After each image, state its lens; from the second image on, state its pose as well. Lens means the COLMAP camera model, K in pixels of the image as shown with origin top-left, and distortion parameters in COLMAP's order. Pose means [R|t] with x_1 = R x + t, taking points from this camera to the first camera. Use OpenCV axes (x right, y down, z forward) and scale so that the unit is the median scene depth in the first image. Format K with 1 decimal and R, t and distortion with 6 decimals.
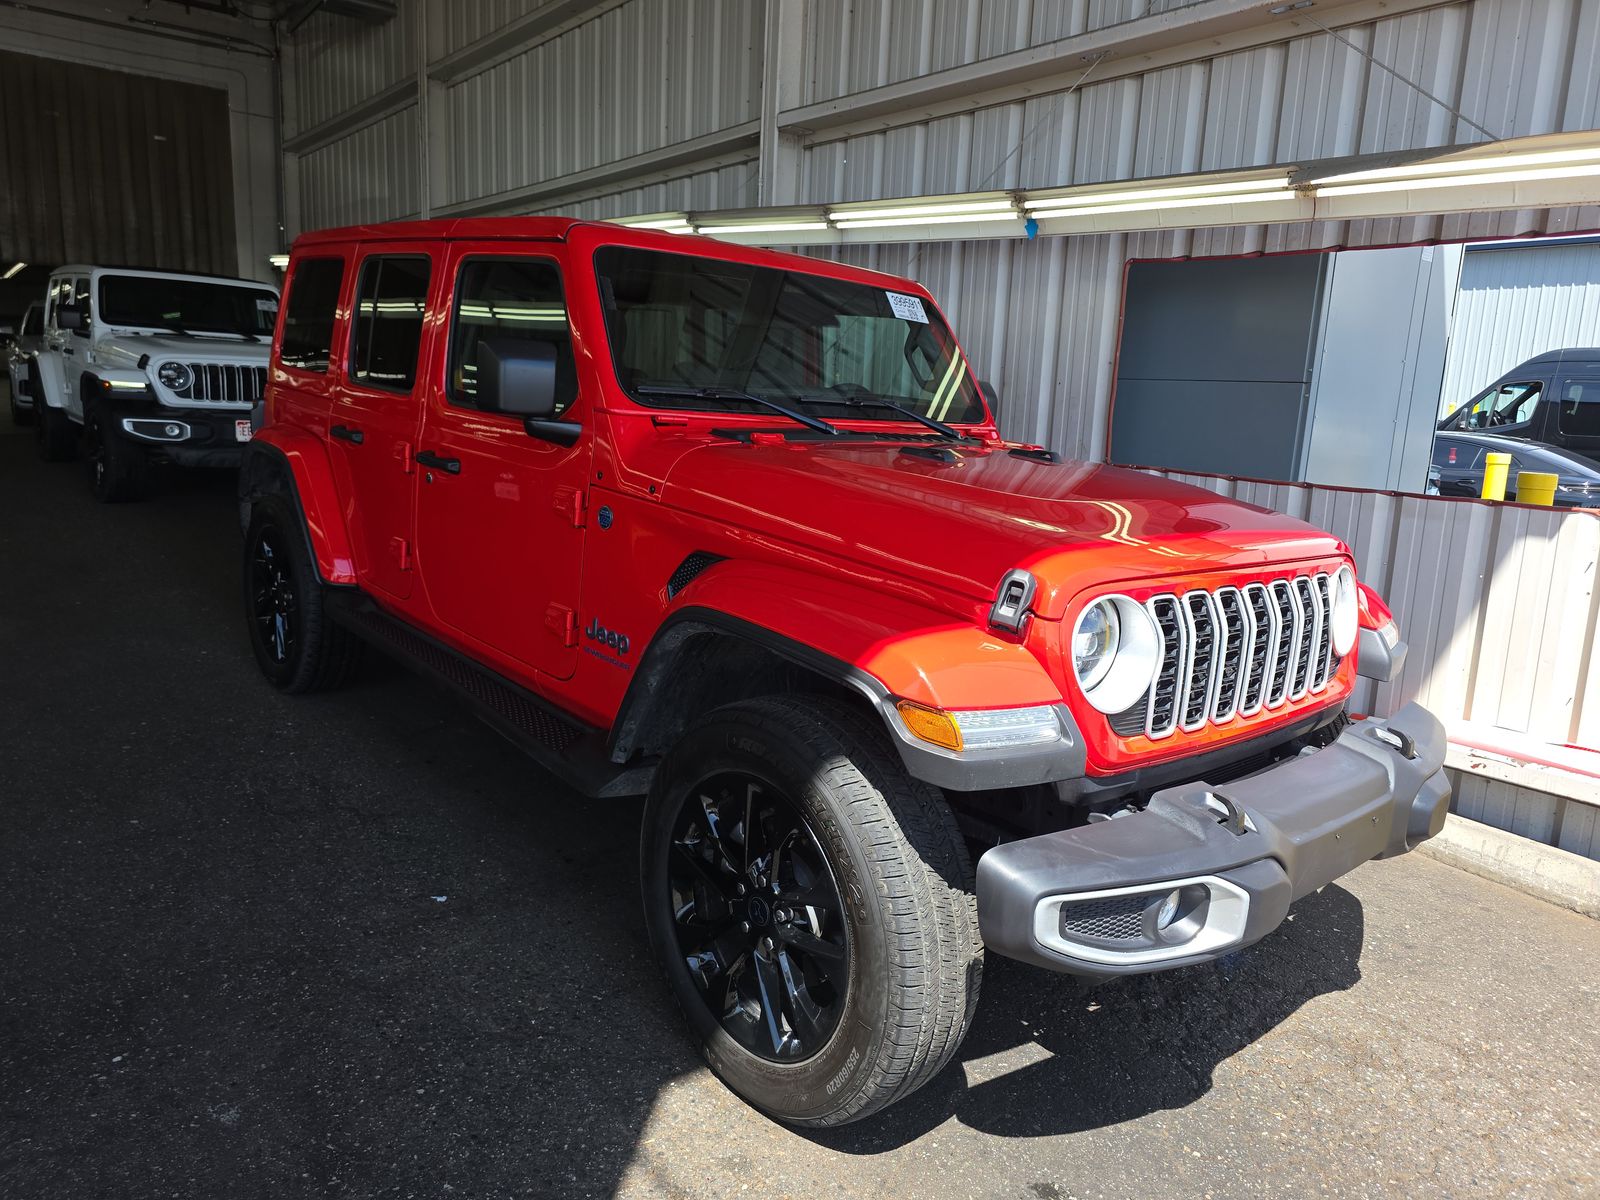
lens RADIAL K [[1099.2, 0, 805.9], [0, 1099.2, 606.8], [0, 0, 1]] dist [0.037007, -0.029490]
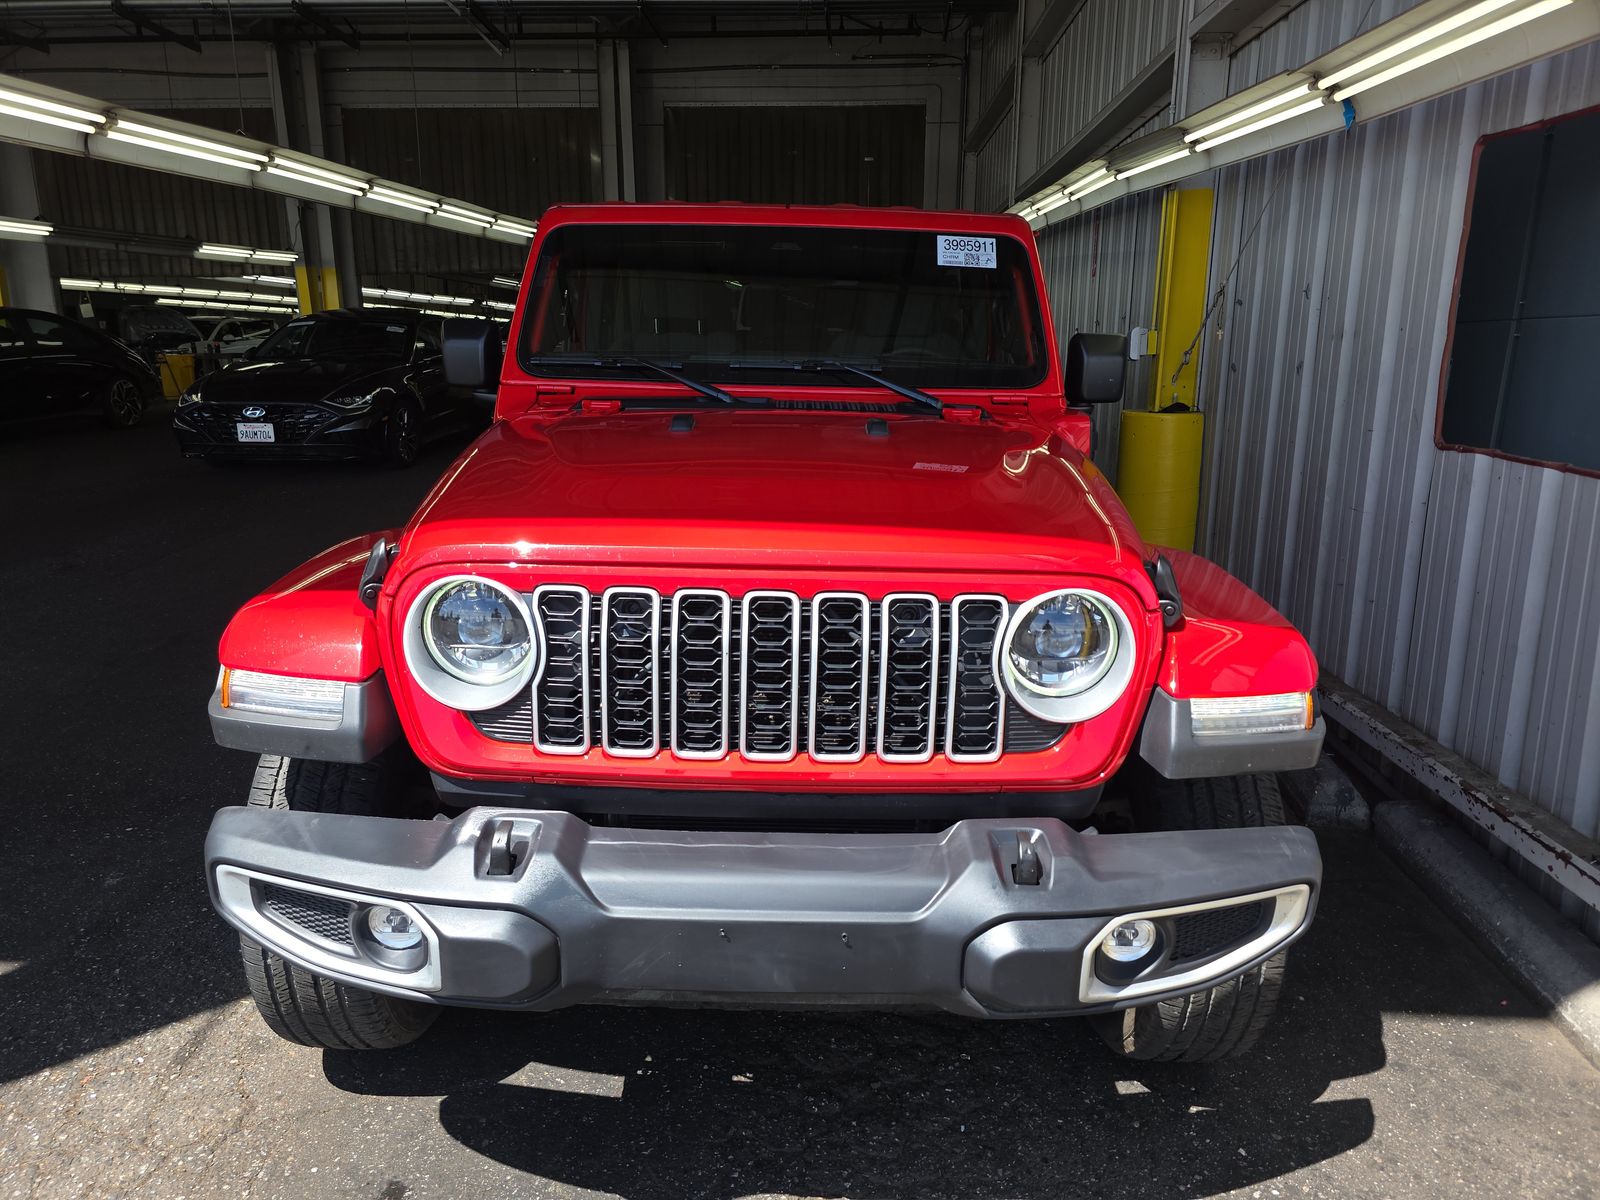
lens RADIAL K [[1099.2, 0, 798.6], [0, 1099.2, 626.7], [0, 0, 1]] dist [0.037007, -0.029490]
pose [[0.744140, 0.121868, -0.656814, 0.461777], [-0.099717, 0.992467, 0.071172, -0.026177], [0.660539, 0.012534, 0.750687, 0.223738]]
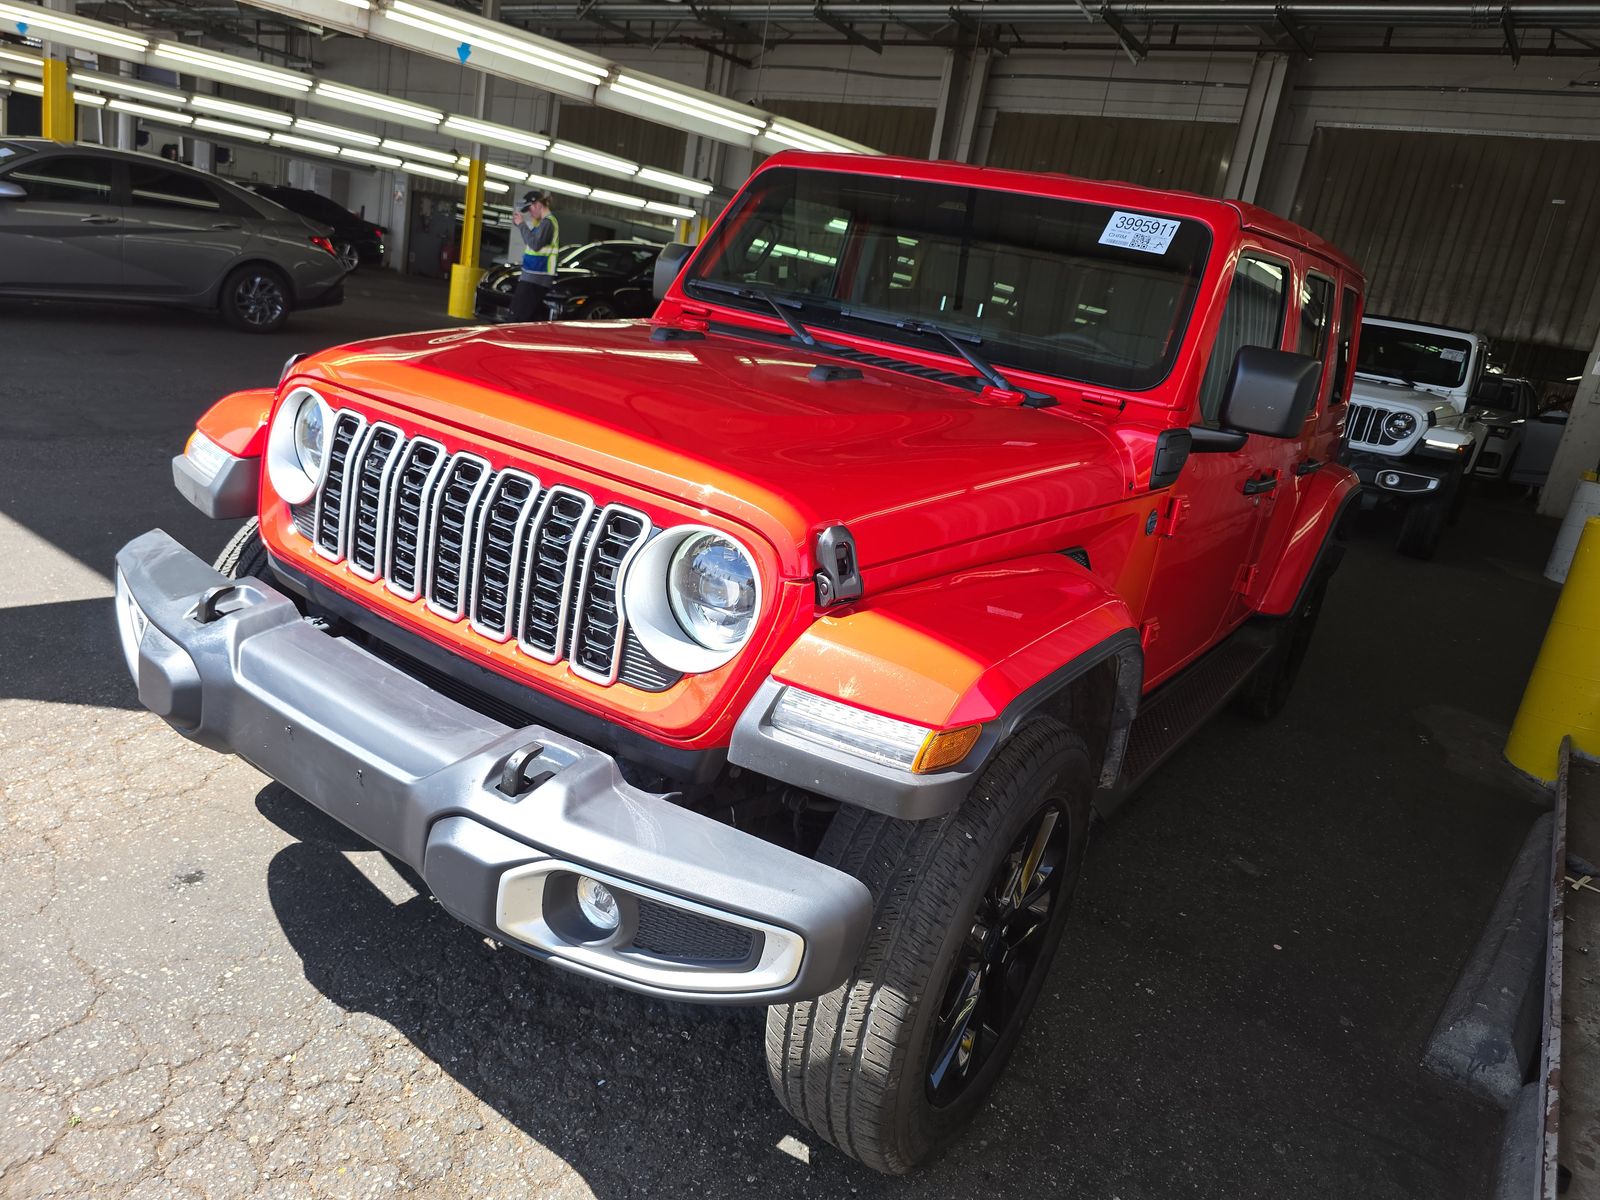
lens RADIAL K [[1099.2, 0, 799.6], [0, 1099.2, 601.8], [0, 0, 1]] dist [0.037007, -0.029490]
pose [[0.248483, 0.249371, -0.935986, 0.615640], [-0.342585, 0.926464, 0.155886, -0.063301], [0.906031, 0.281920, 0.315641, 0.495540]]
